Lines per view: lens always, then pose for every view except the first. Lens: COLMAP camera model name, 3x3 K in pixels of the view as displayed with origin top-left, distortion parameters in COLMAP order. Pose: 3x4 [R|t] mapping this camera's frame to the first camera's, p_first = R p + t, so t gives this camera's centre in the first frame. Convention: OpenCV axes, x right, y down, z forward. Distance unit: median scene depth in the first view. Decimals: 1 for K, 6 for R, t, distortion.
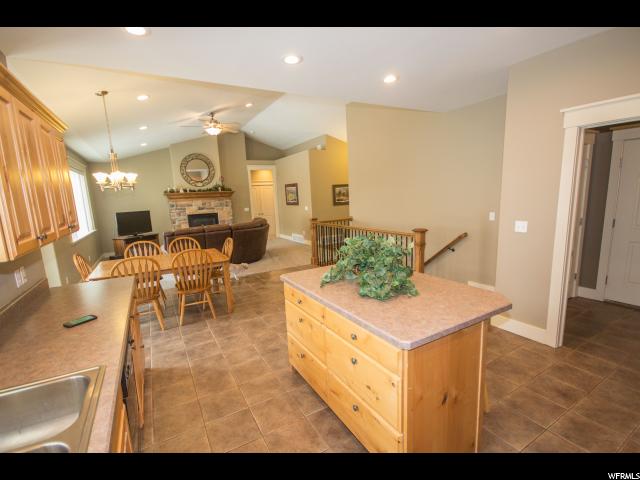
lens RADIAL K [[293.5, 0, 320.0], [0, 293.5, 240.0], [0, 0, 1]] dist [-0.002106, 0.000038]
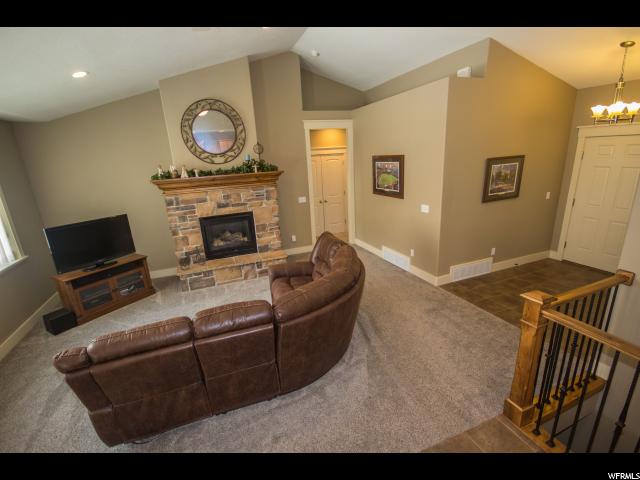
lens RADIAL K [[293.5, 0, 320.0], [0, 293.5, 240.0], [0, 0, 1]] dist [-0.002106, 0.000038]
pose [[0.987555, 0.033754, -0.153611, -0.140472], [-0.012983, 0.990861, 0.134258, -0.117790], [0.156738, -0.130592, 0.978968, 0.483139]]
